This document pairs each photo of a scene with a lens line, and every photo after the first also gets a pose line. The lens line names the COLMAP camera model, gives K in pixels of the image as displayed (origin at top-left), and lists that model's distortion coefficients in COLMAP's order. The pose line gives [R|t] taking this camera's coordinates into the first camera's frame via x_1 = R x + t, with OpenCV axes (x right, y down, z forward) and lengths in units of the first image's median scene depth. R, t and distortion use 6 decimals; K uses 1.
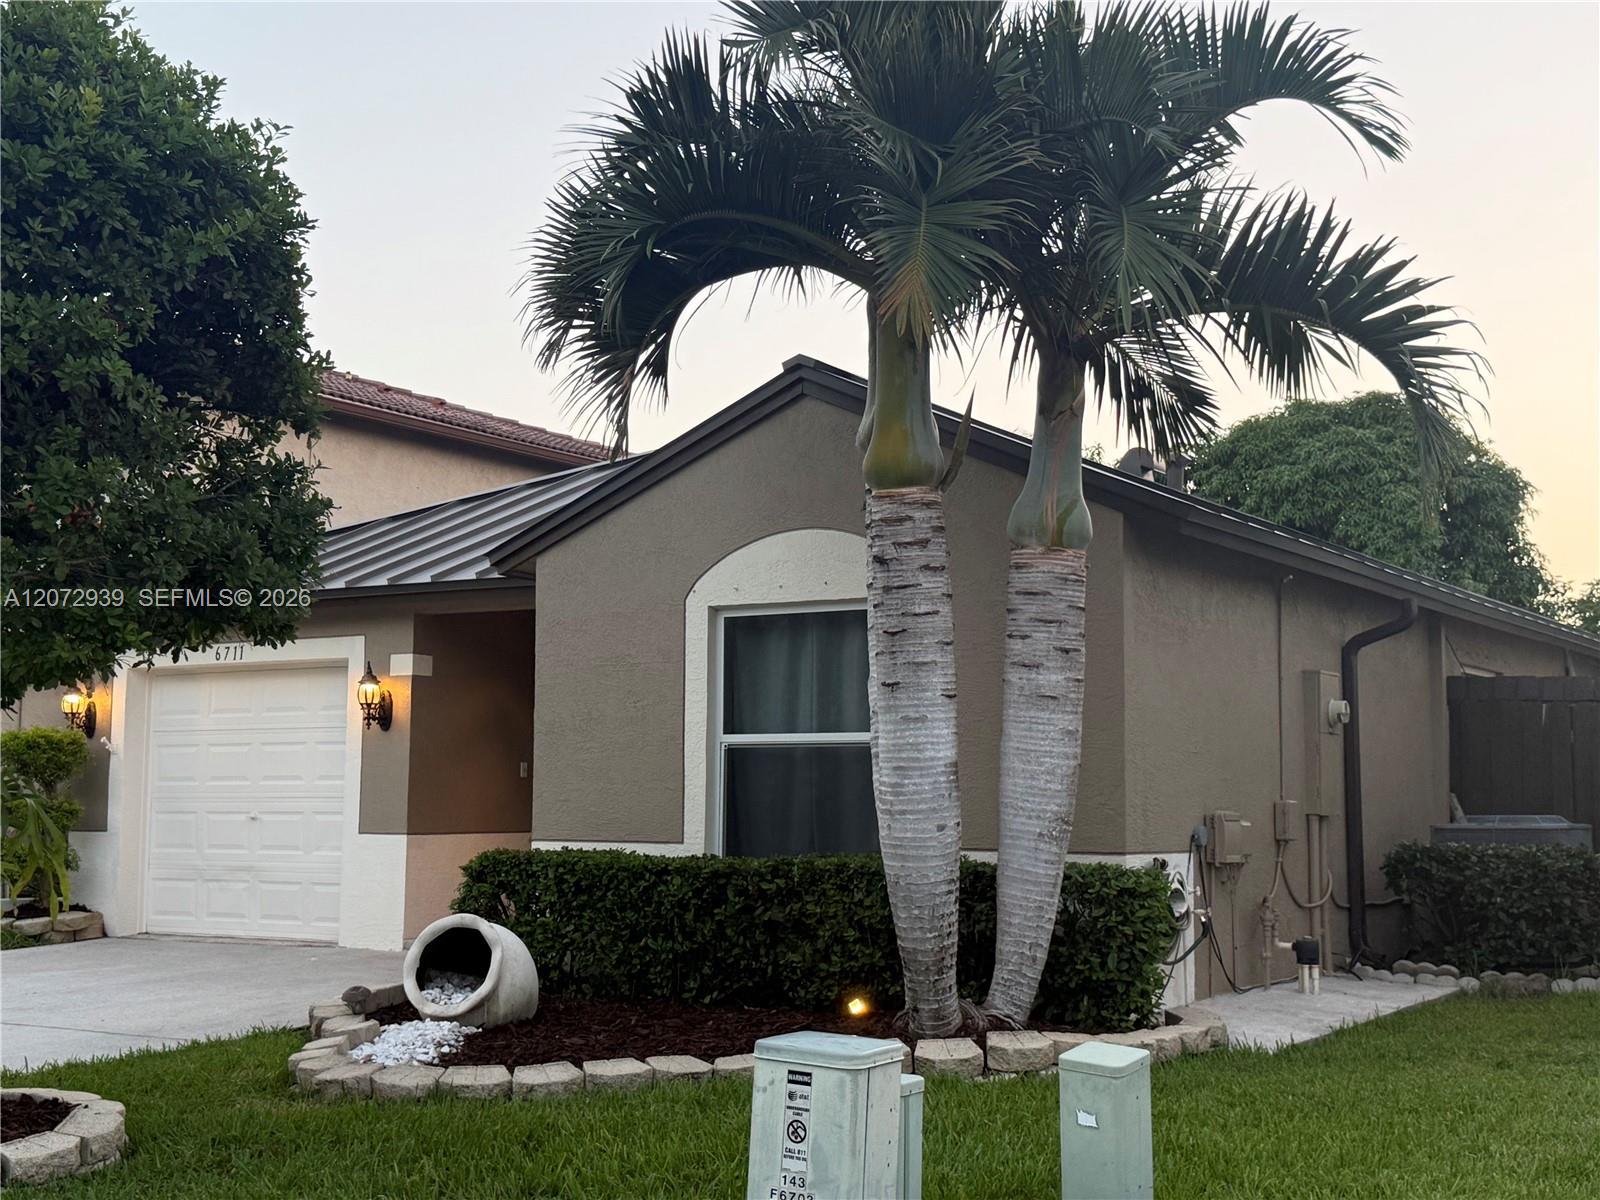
lens RADIAL K [[2001.4, 0, 800.0], [0, 2001.4, 600.0], [0, 0, 1]] dist [0.105534, -0.001563]
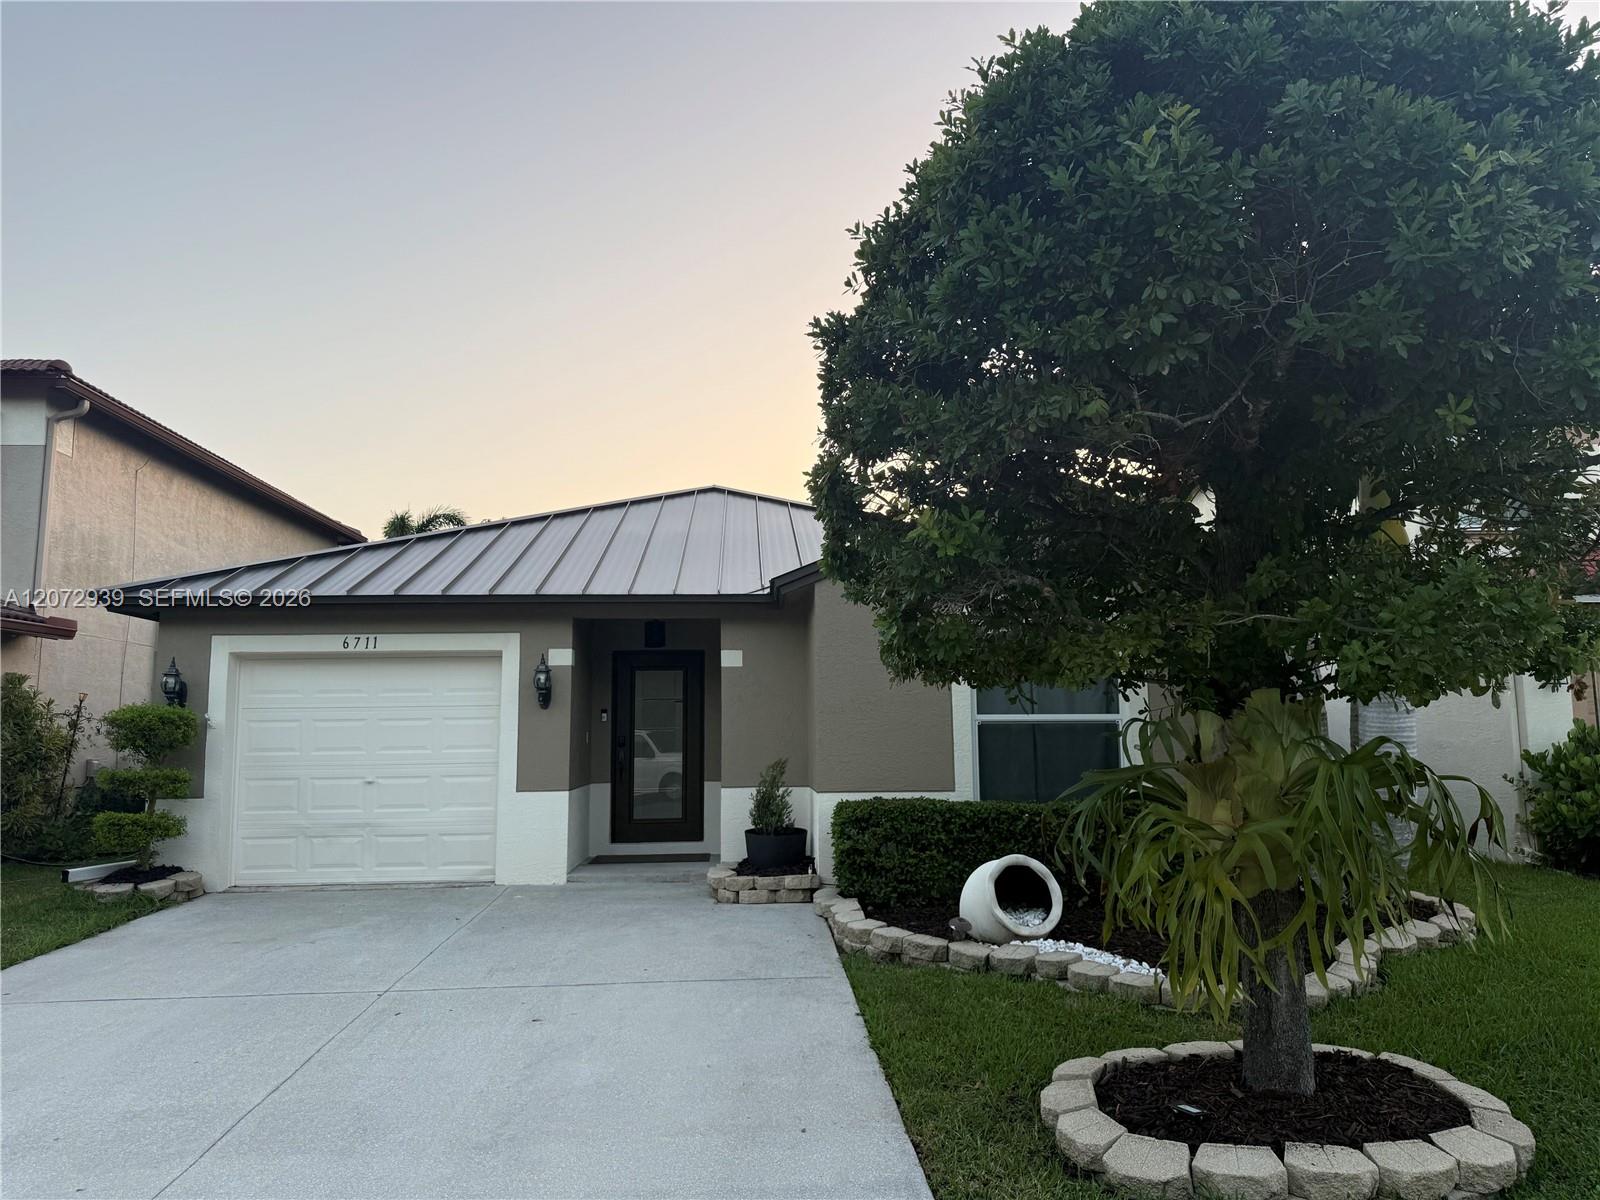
lens RADIAL K [[1102.9, 0, 800.0], [0, 1102.9, 600.0], [0, 0, 1]] dist [0.088696, -0.147219]
pose [[0.807899, 0.057527, 0.586506, -0.704183], [-0.042702, 0.998323, -0.039099, 0.024294], [-0.587772, 0.006543, 0.809000, 0.489324]]
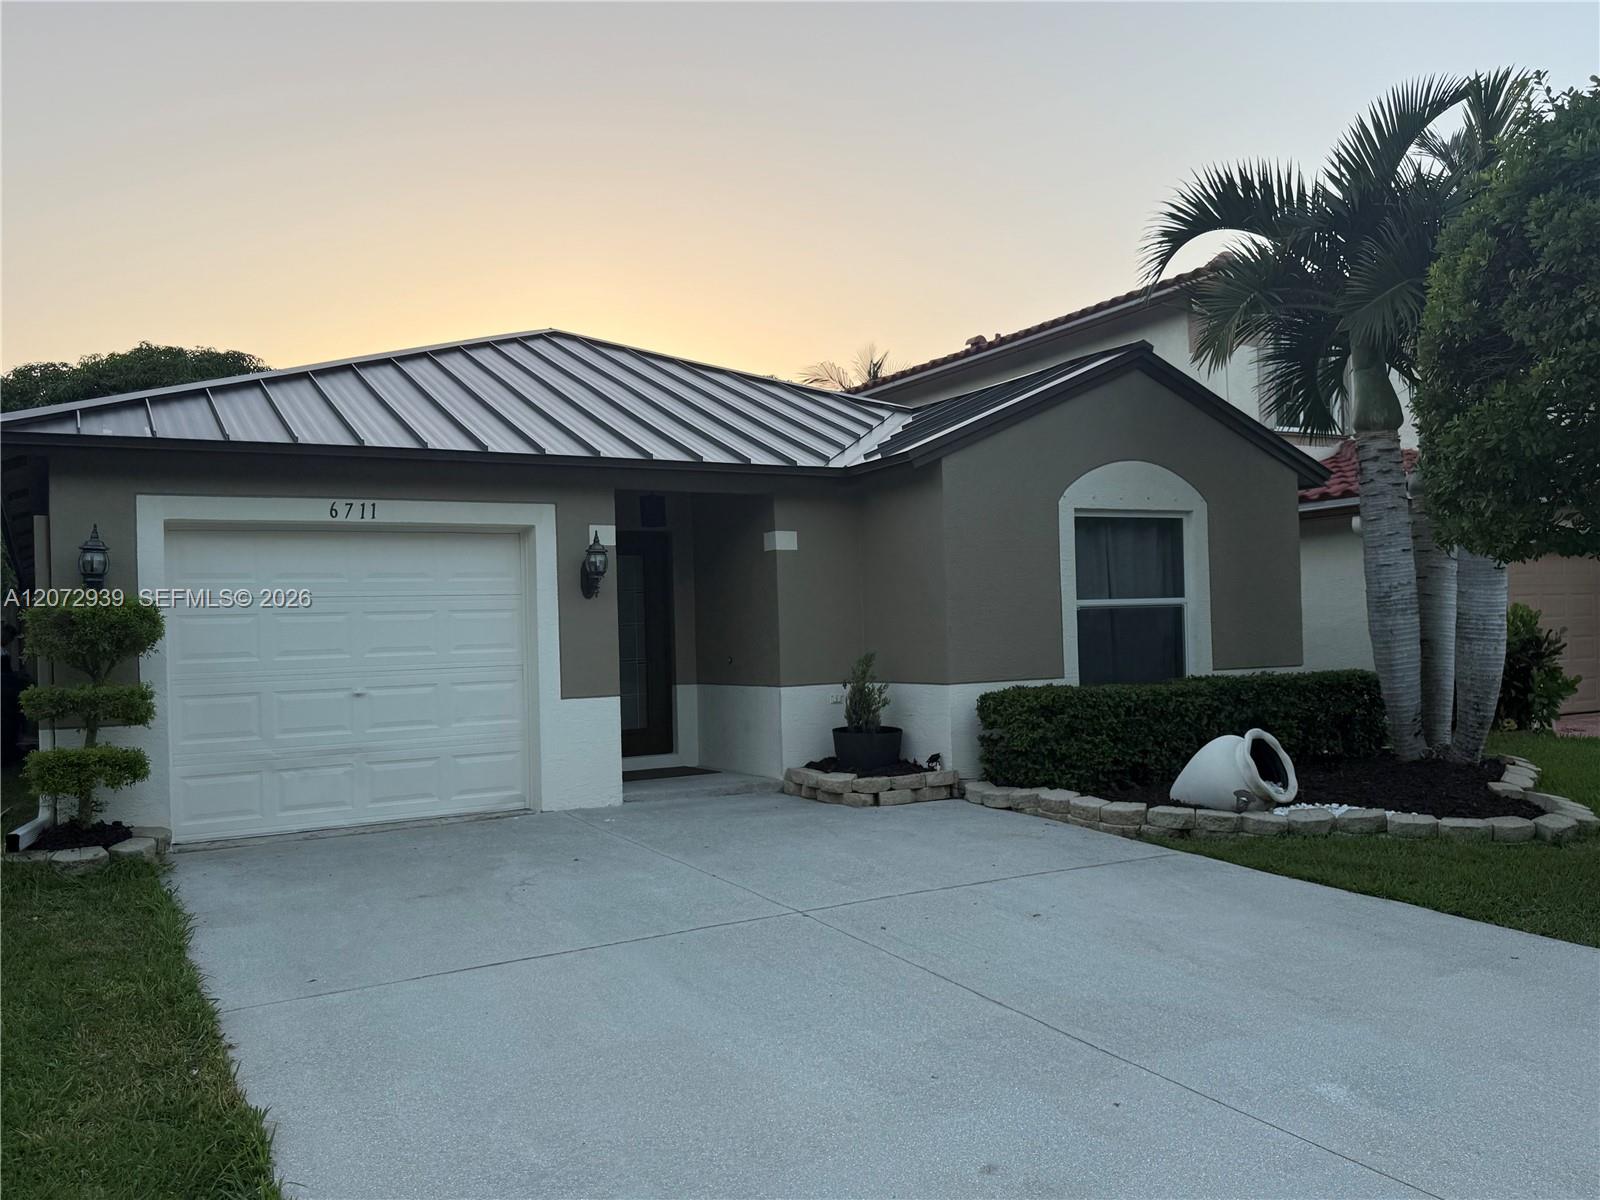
lens RADIAL K [[1296.2, 0, 800.0], [0, 1296.2, 600.0], [0, 0, 1]] dist [0.141751, -0.263641]
pose [[0.462402, 0.001030, 0.886670, -1.078394], [-0.053113, 0.998236, 0.026539, 0.061124], [-0.885078, -0.059365, 0.461641, 0.855650]]
